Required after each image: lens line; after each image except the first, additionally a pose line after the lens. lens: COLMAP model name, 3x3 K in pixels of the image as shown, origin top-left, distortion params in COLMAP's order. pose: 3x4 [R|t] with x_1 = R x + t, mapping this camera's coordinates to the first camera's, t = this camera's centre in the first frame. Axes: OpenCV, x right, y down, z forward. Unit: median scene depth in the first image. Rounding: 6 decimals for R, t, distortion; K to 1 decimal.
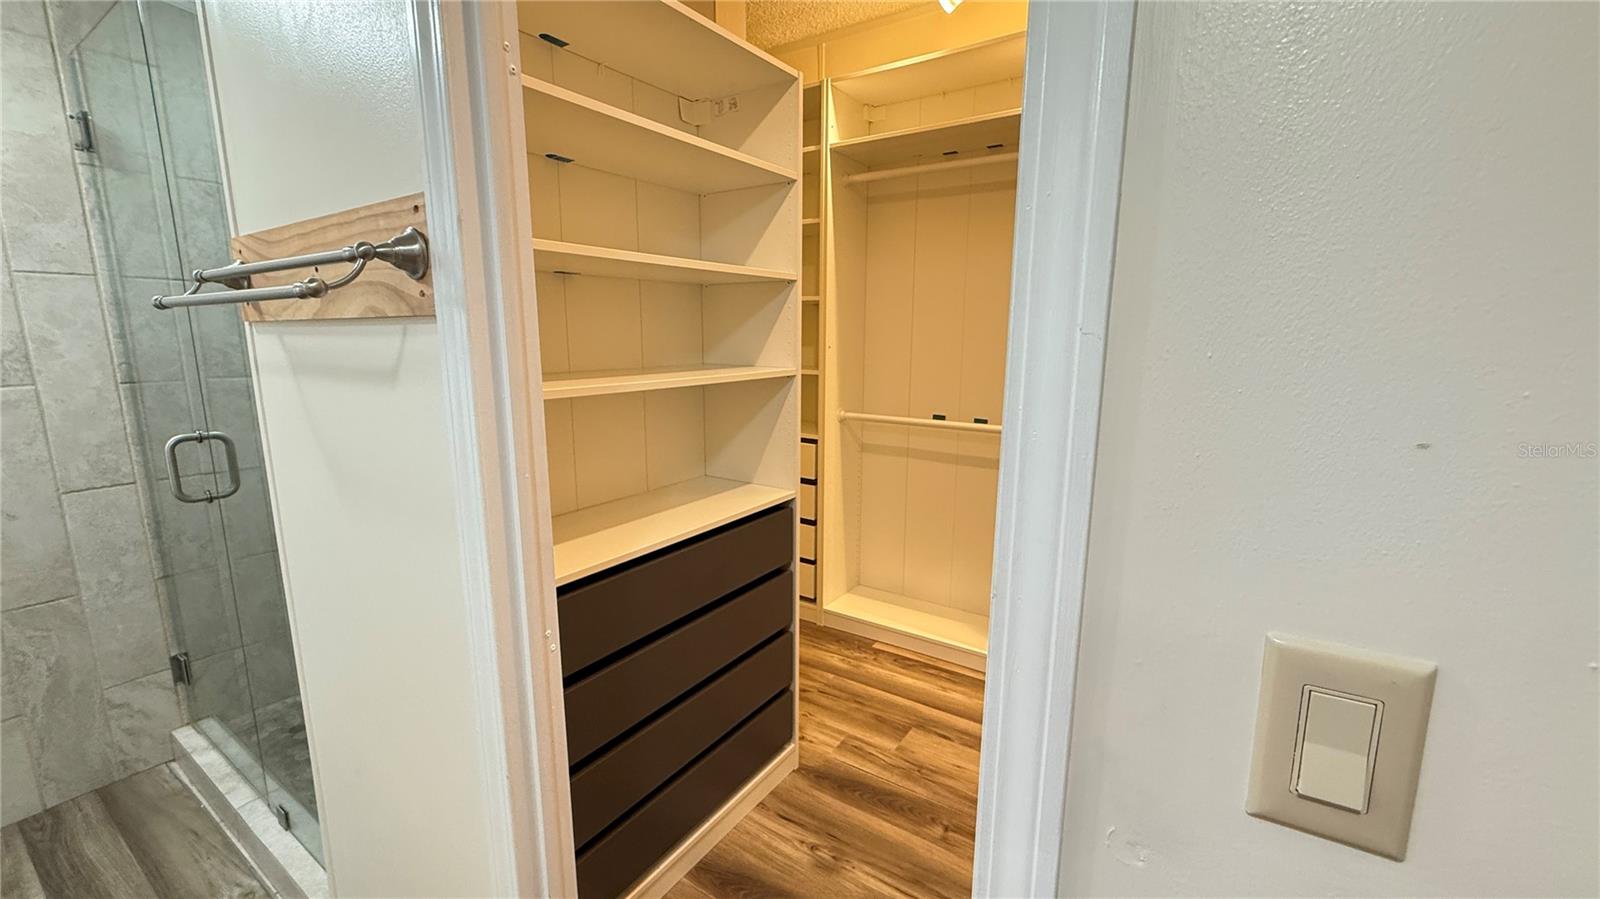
lens RADIAL K [[639.7, 0, 795.4], [0, 639.7, 449.4], [0, 0, 1]] dist [-0.000368, -0.000047]
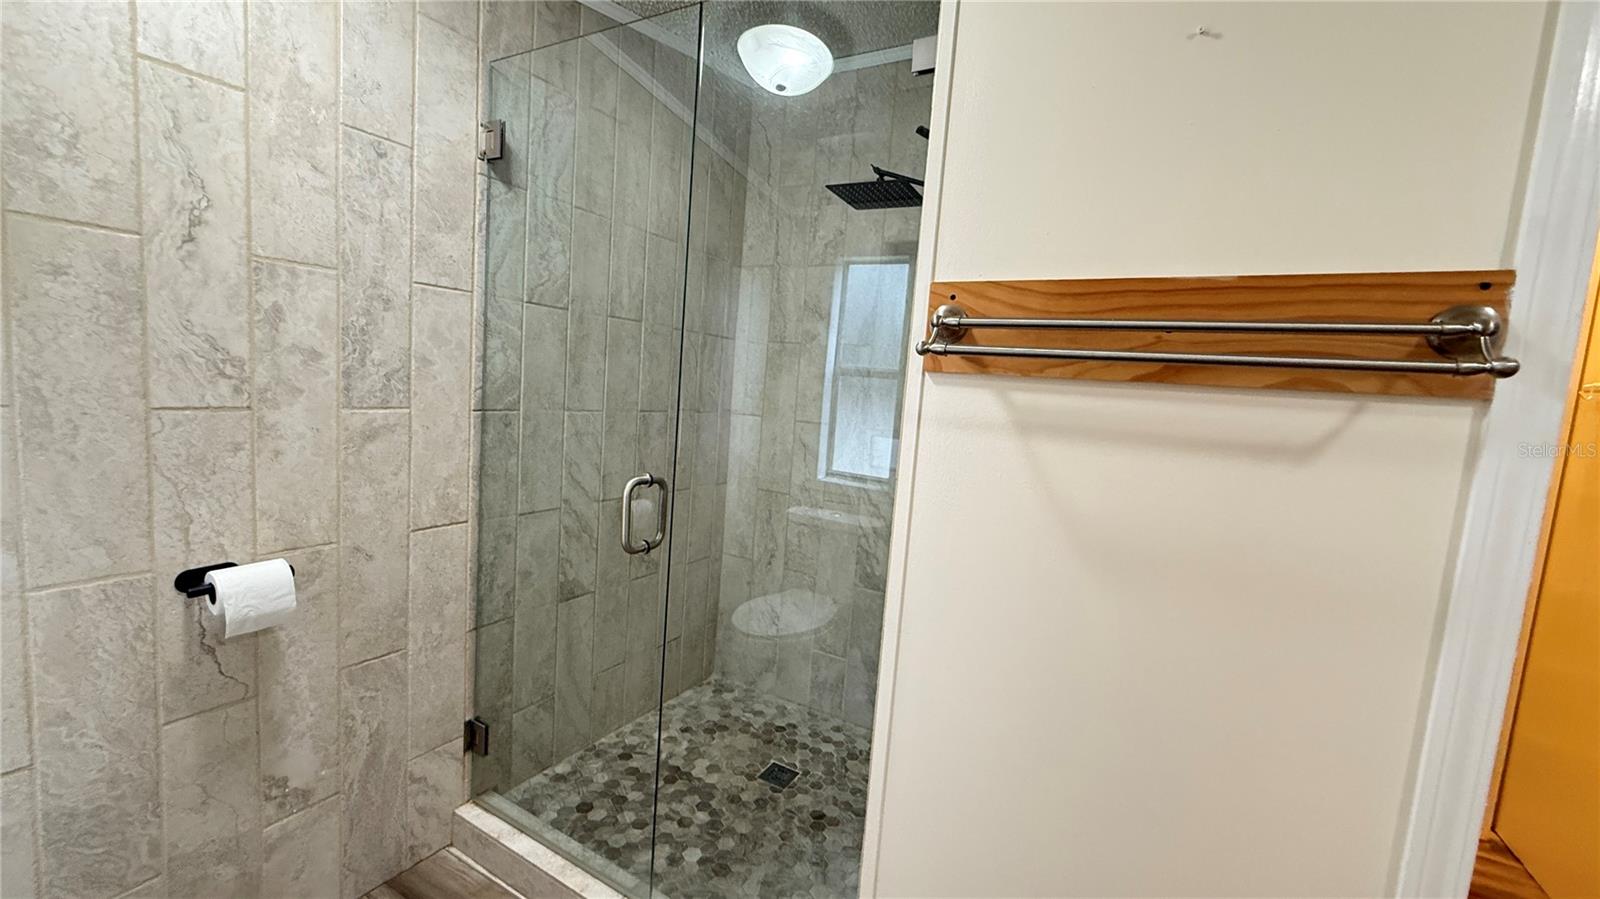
lens RADIAL K [[639.7, 0, 795.4], [0, 639.7, 449.4], [0, 0, 1]] dist [-0.000368, -0.000047]
pose [[0.994534, 0.065221, 0.081540, -0.690973], [-0.058835, 0.995184, -0.078408, -0.005177], [-0.086261, 0.073182, 0.993581, 0.070226]]
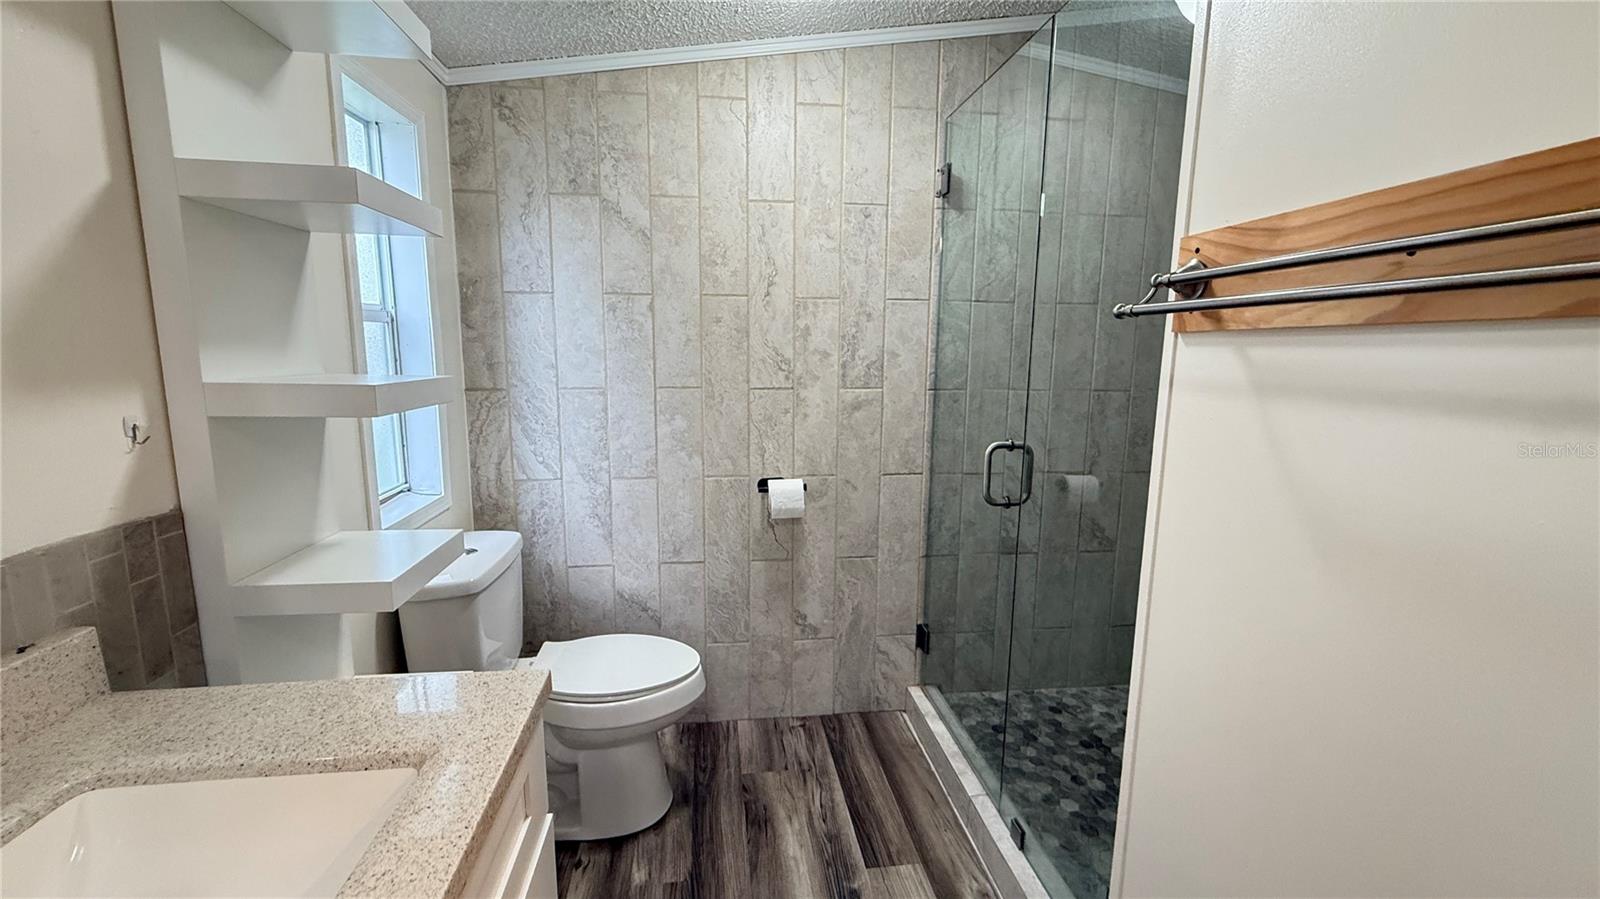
lens RADIAL K [[639.7, 0, 795.4], [0, 639.7, 449.4], [0, 0, 1]] dist [-0.000368, -0.000047]
pose [[0.662327, 0.123040, -0.739043, -0.334281], [-0.144396, 0.988893, 0.035229, -0.000314], [0.735169, 0.083382, 0.672737, 0.026835]]
